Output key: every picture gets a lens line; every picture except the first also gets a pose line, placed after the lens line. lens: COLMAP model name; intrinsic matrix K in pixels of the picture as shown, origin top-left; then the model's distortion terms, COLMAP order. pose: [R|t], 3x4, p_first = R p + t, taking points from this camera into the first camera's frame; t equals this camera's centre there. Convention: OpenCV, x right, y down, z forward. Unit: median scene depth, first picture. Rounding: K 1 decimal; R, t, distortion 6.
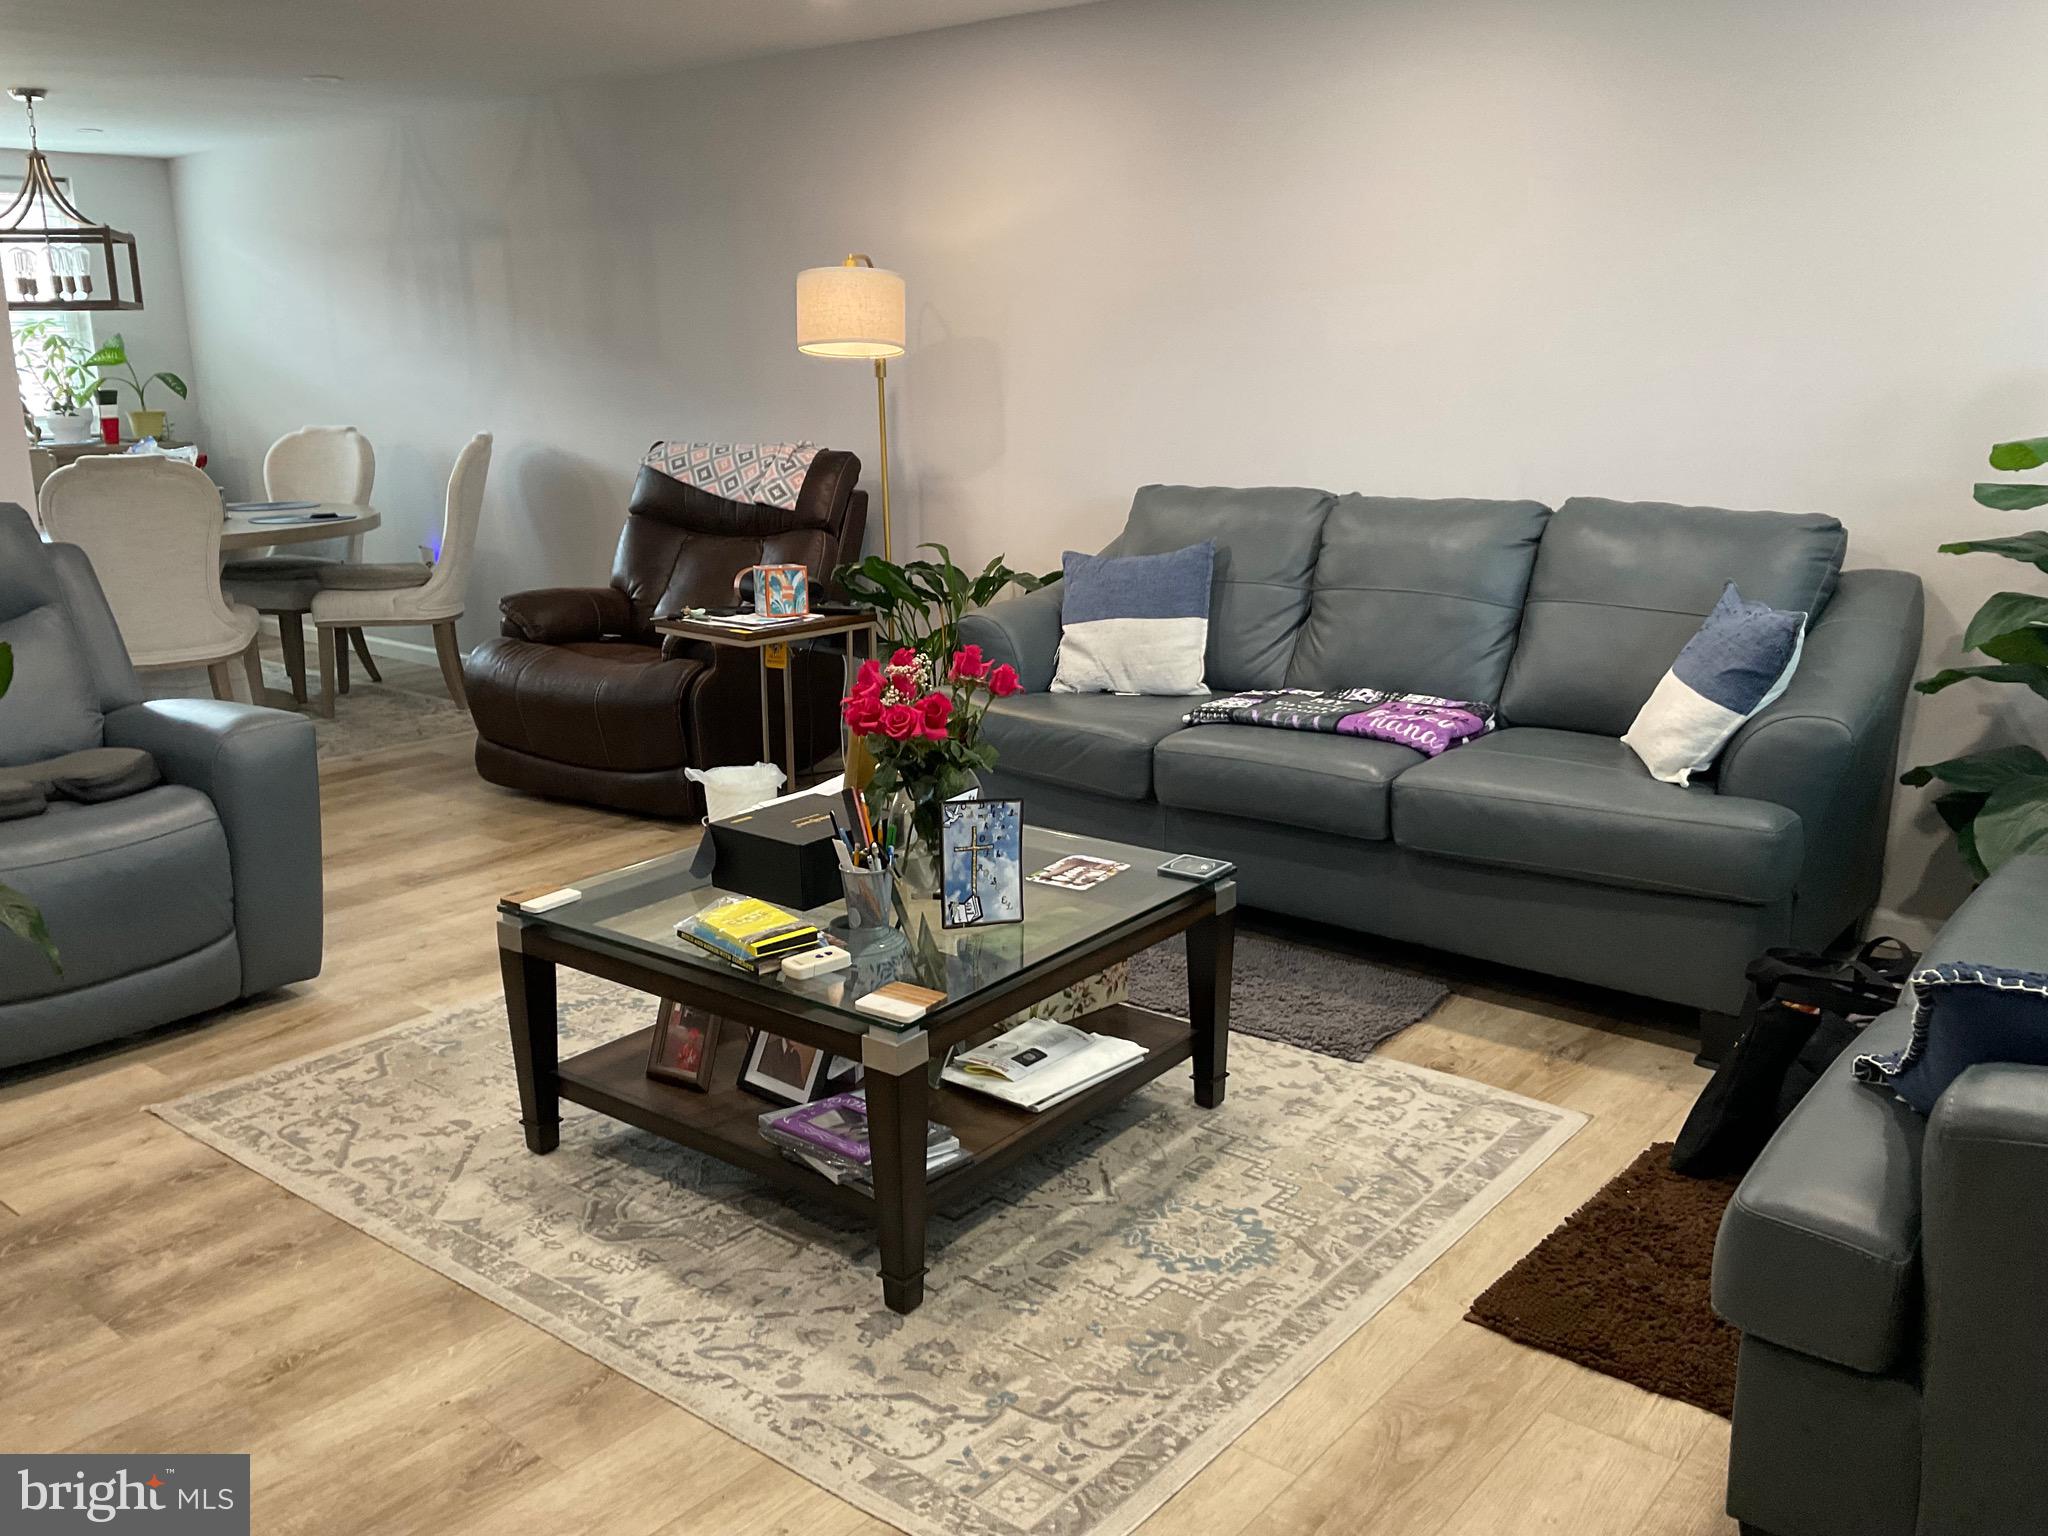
lens RADIAL K [[1694.9, 0, 1024.3], [0, 1694.9, 772.8], [0, 0, 1]] dist [0.133808, -0.280924]
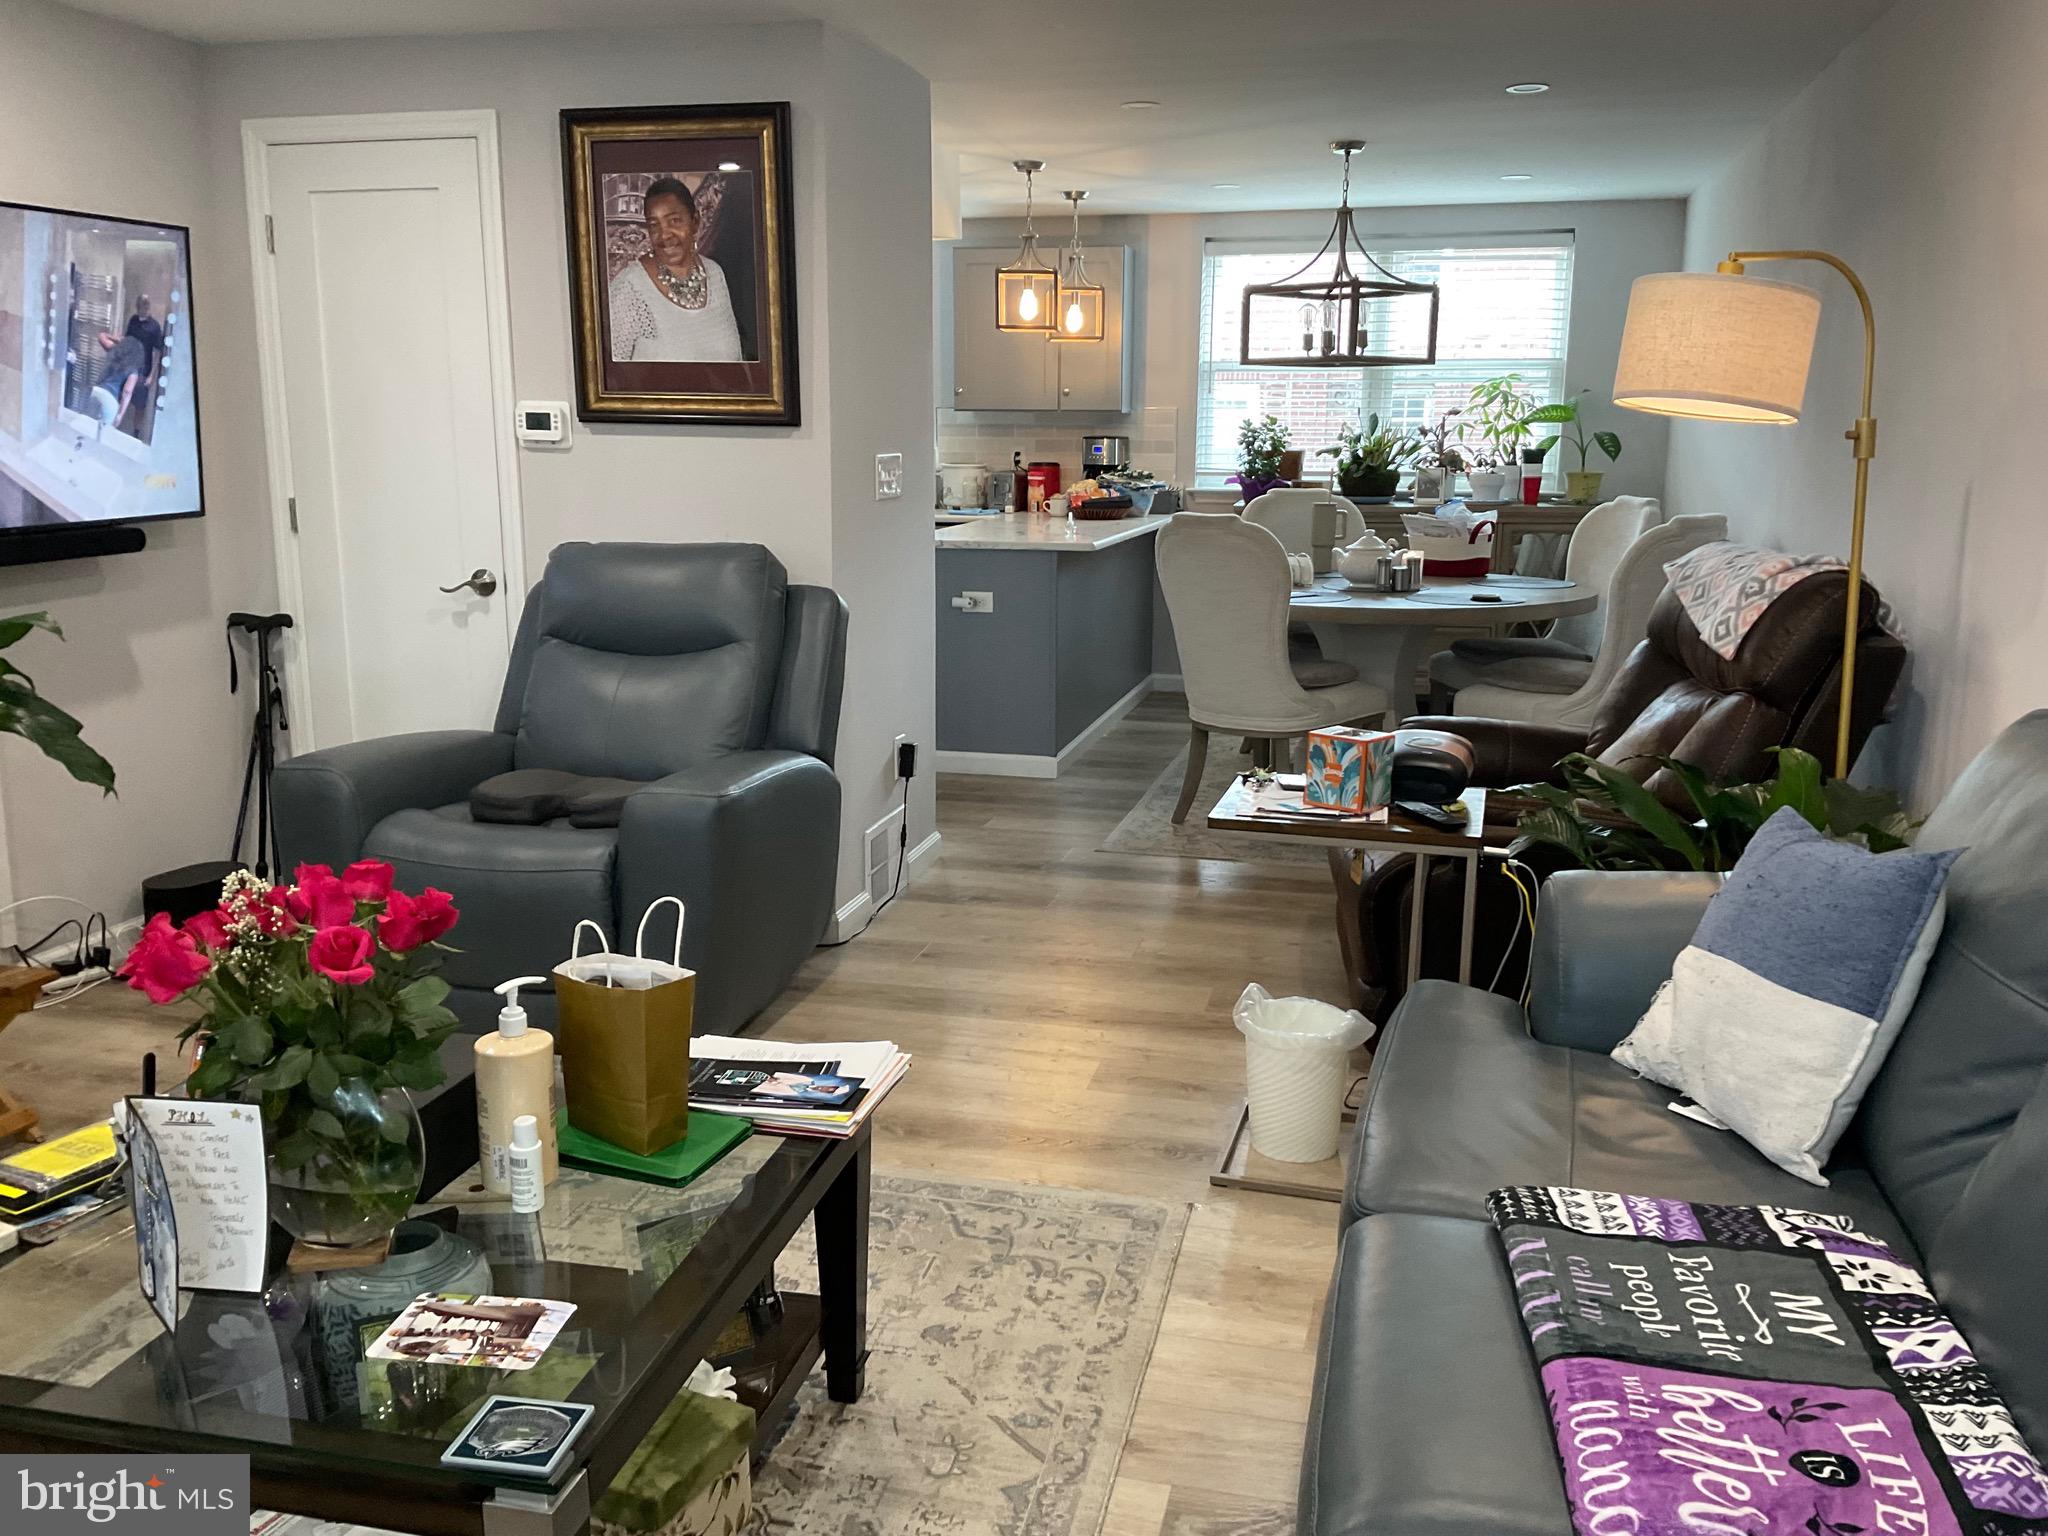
lens RADIAL K [[1694.9, 0, 1024.3], [0, 1694.9, 772.8], [0, 0, 1]] dist [0.133808, -0.280924]
pose [[0.424553, 0.198023, -0.883483, 0.558606], [-0.226655, 0.967964, 0.108040, -0.215141], [0.876574, 0.154377, 0.455835, 0.856360]]
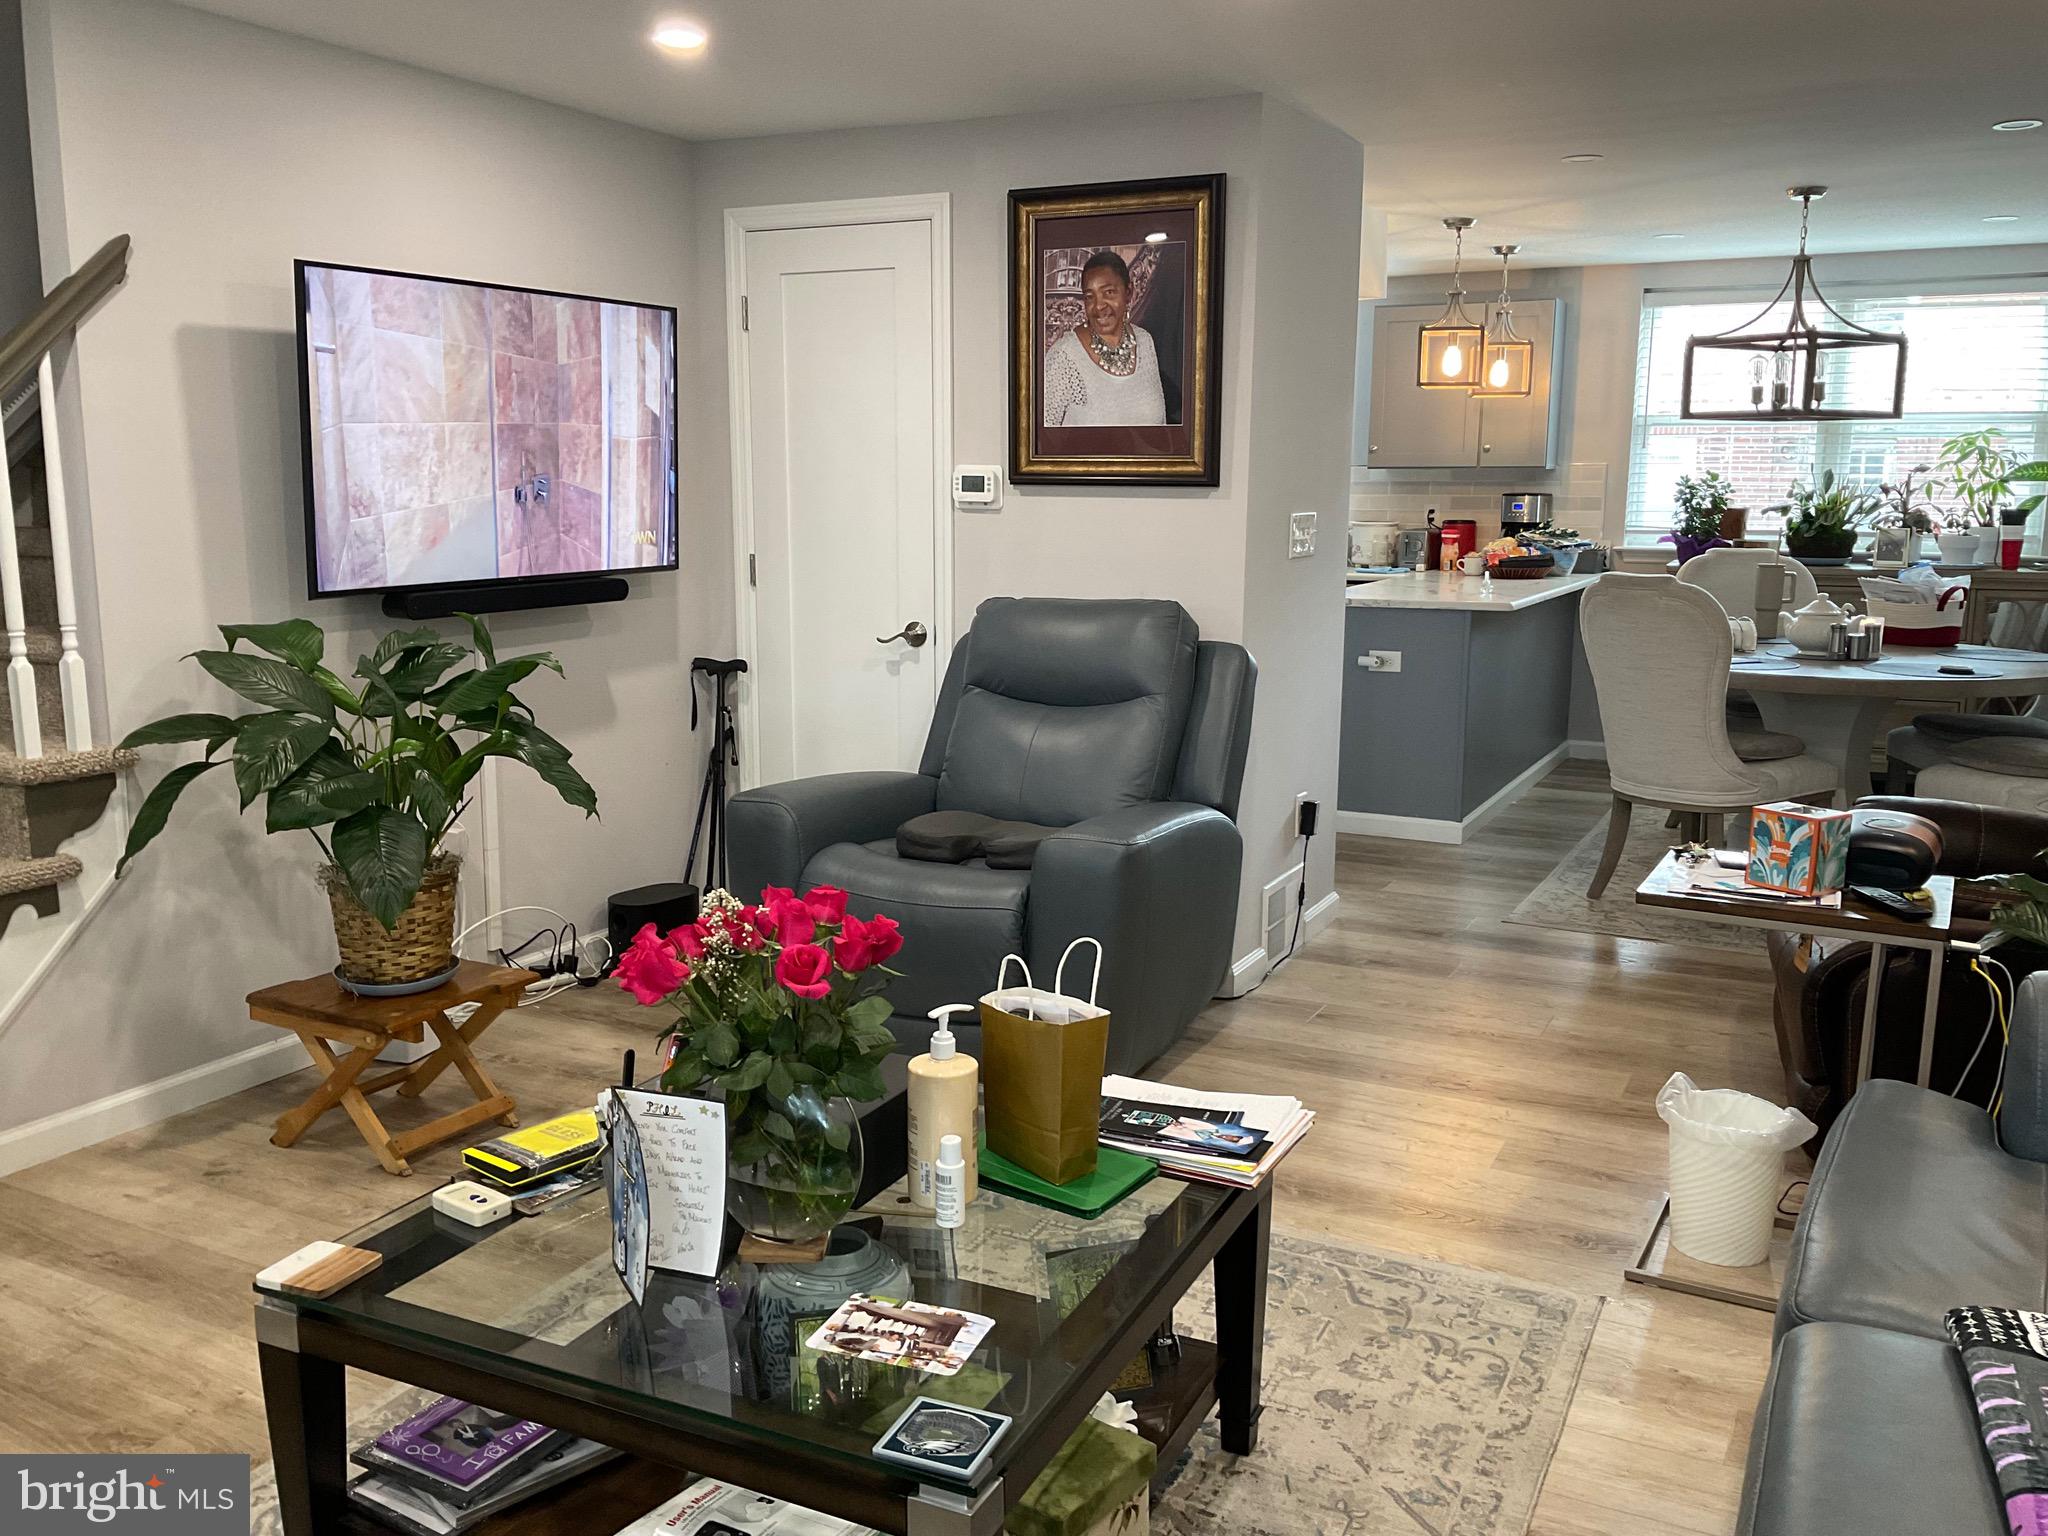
lens RADIAL K [[1694.9, 0, 1024.3], [0, 1694.9, 772.8], [0, 0, 1]] dist [0.133808, -0.280924]
pose [[0.204956, 0.181481, -0.961799, 0.569822], [-0.240684, 0.961831, 0.130198, -0.213424], [0.948717, 0.204805, 0.240813, 0.840062]]
